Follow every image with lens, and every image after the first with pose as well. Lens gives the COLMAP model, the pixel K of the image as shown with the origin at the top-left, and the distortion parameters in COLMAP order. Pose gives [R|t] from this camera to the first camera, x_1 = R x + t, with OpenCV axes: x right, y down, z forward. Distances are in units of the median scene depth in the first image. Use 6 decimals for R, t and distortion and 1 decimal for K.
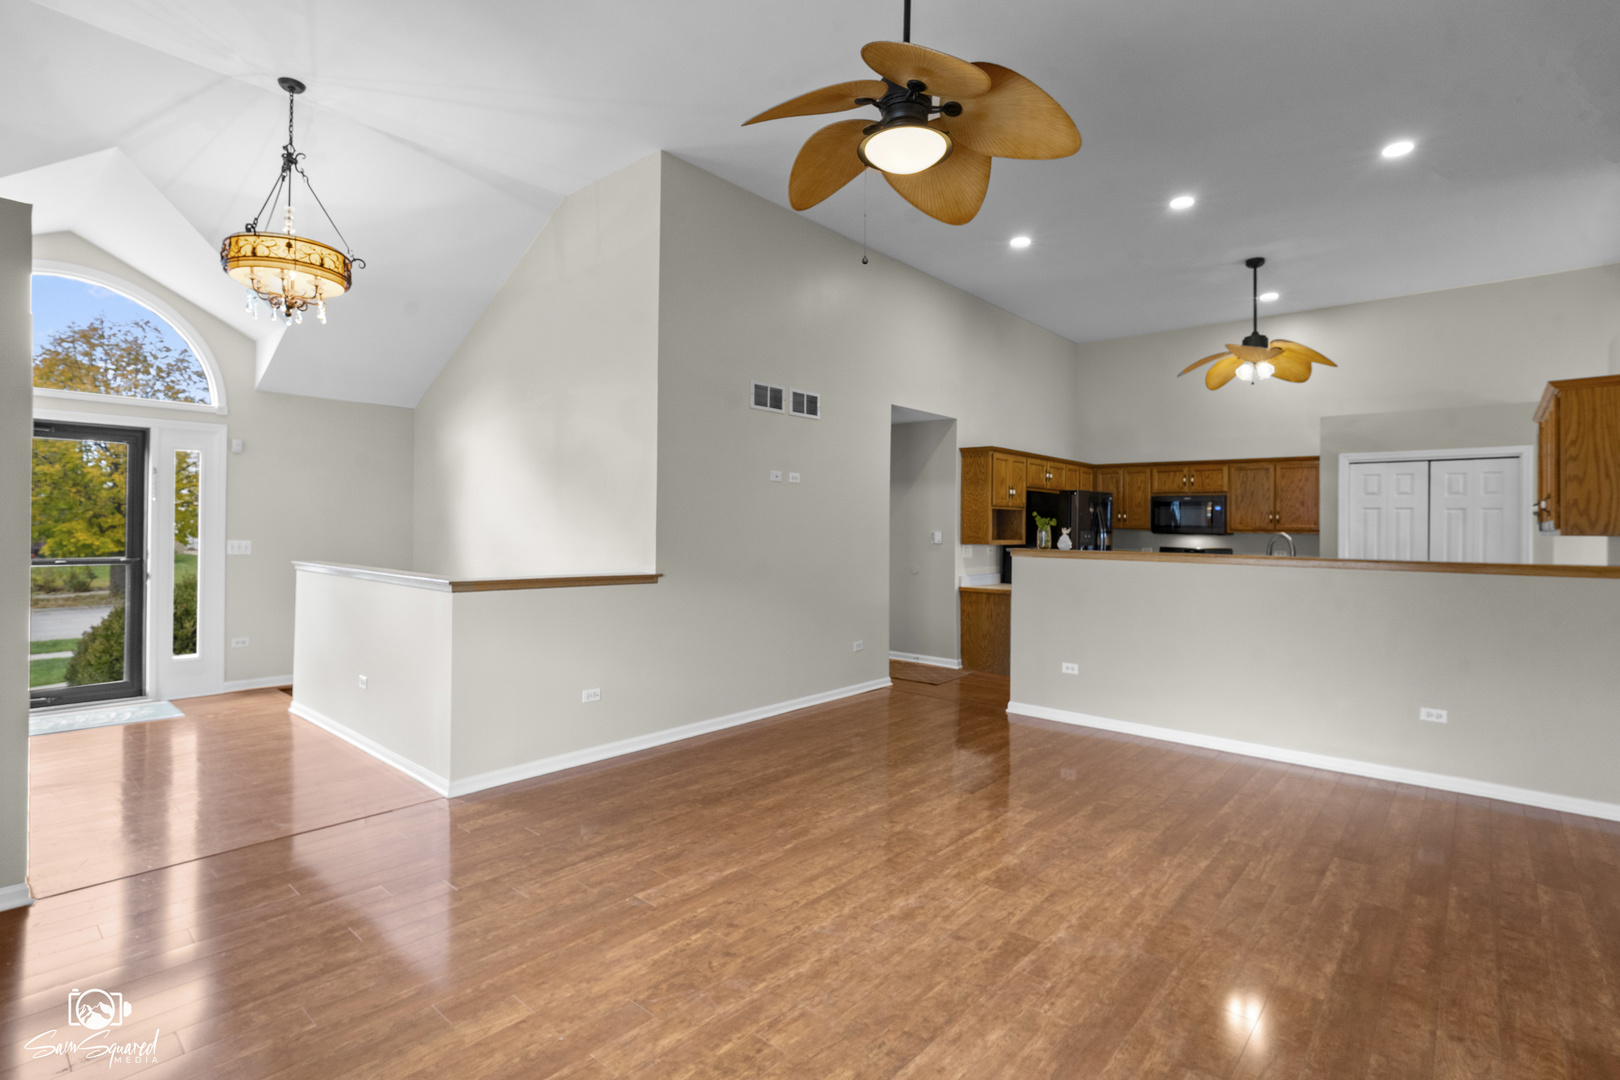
lens RADIAL K [[783.0, 0, 806.4], [0, 783.0, 508.3], [0, 0, 1]] dist [-0.017384, 0.011525]
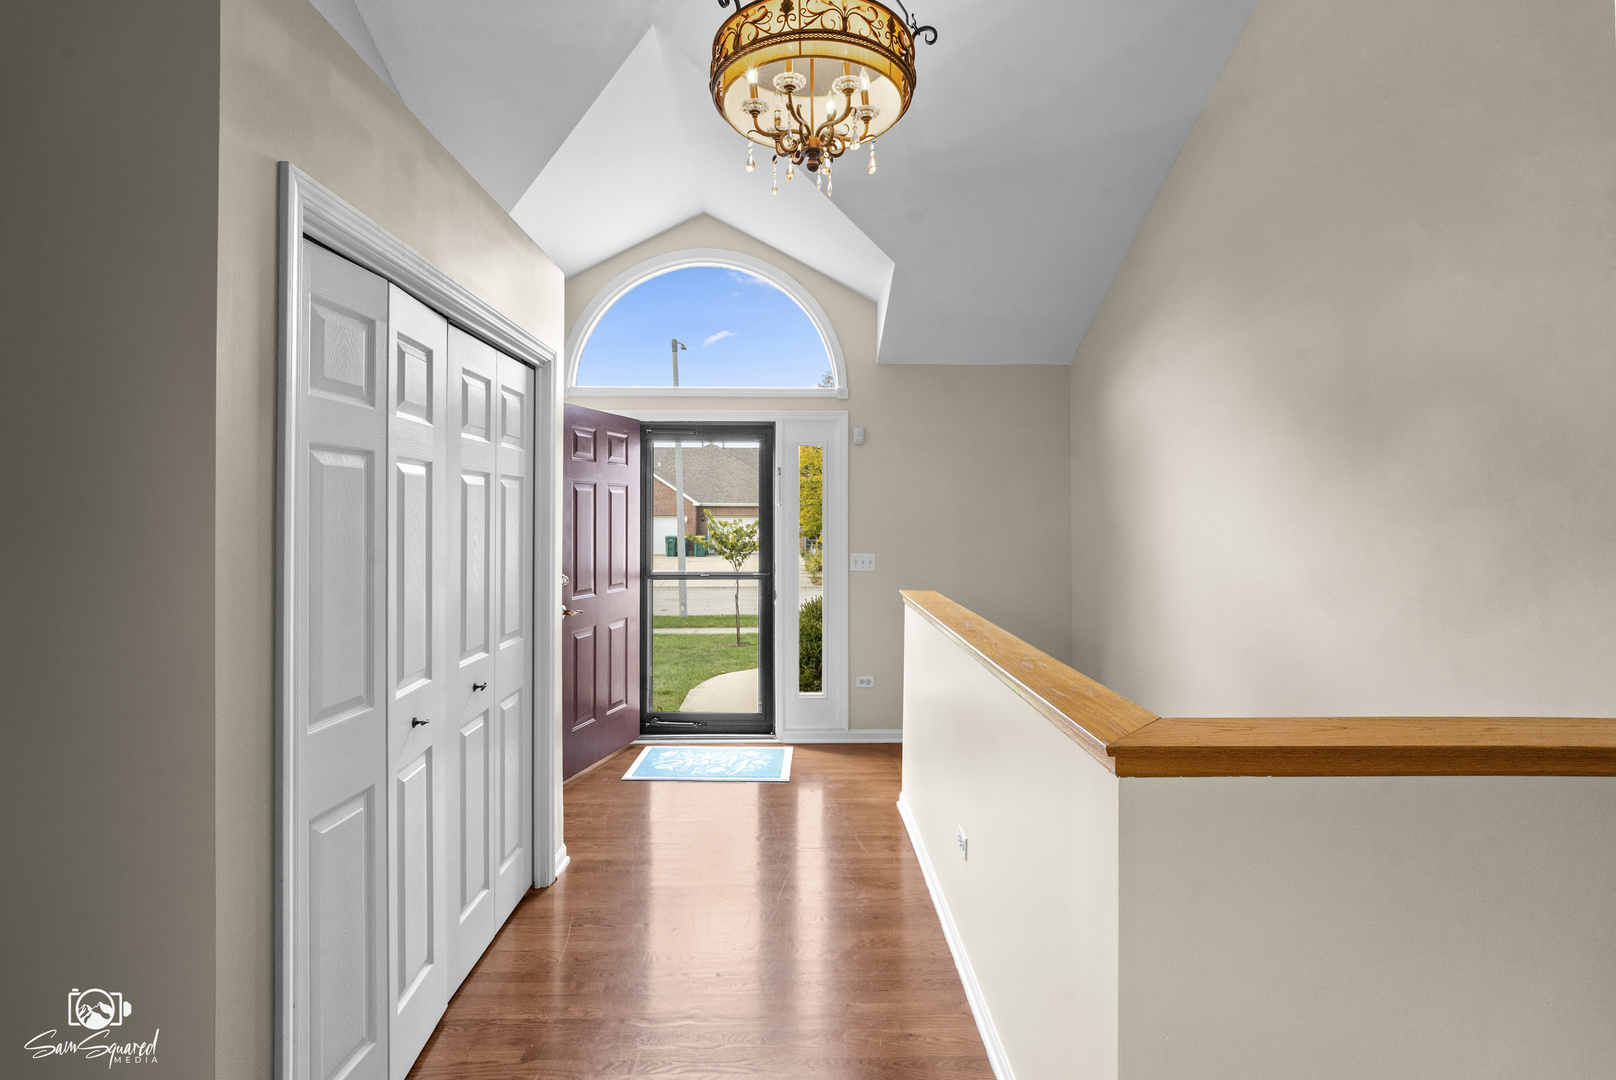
lens RADIAL K [[781.0, 0, 804.4], [0, 781.0, 508.4], [0, 0, 1]] dist [-0.017384, 0.011525]
pose [[0.675420, -0.006676, -0.737403, -0.206257], [0.015751, 0.999861, 0.005376, -0.012182], [0.737265, -0.015246, 0.675431, 0.472209]]
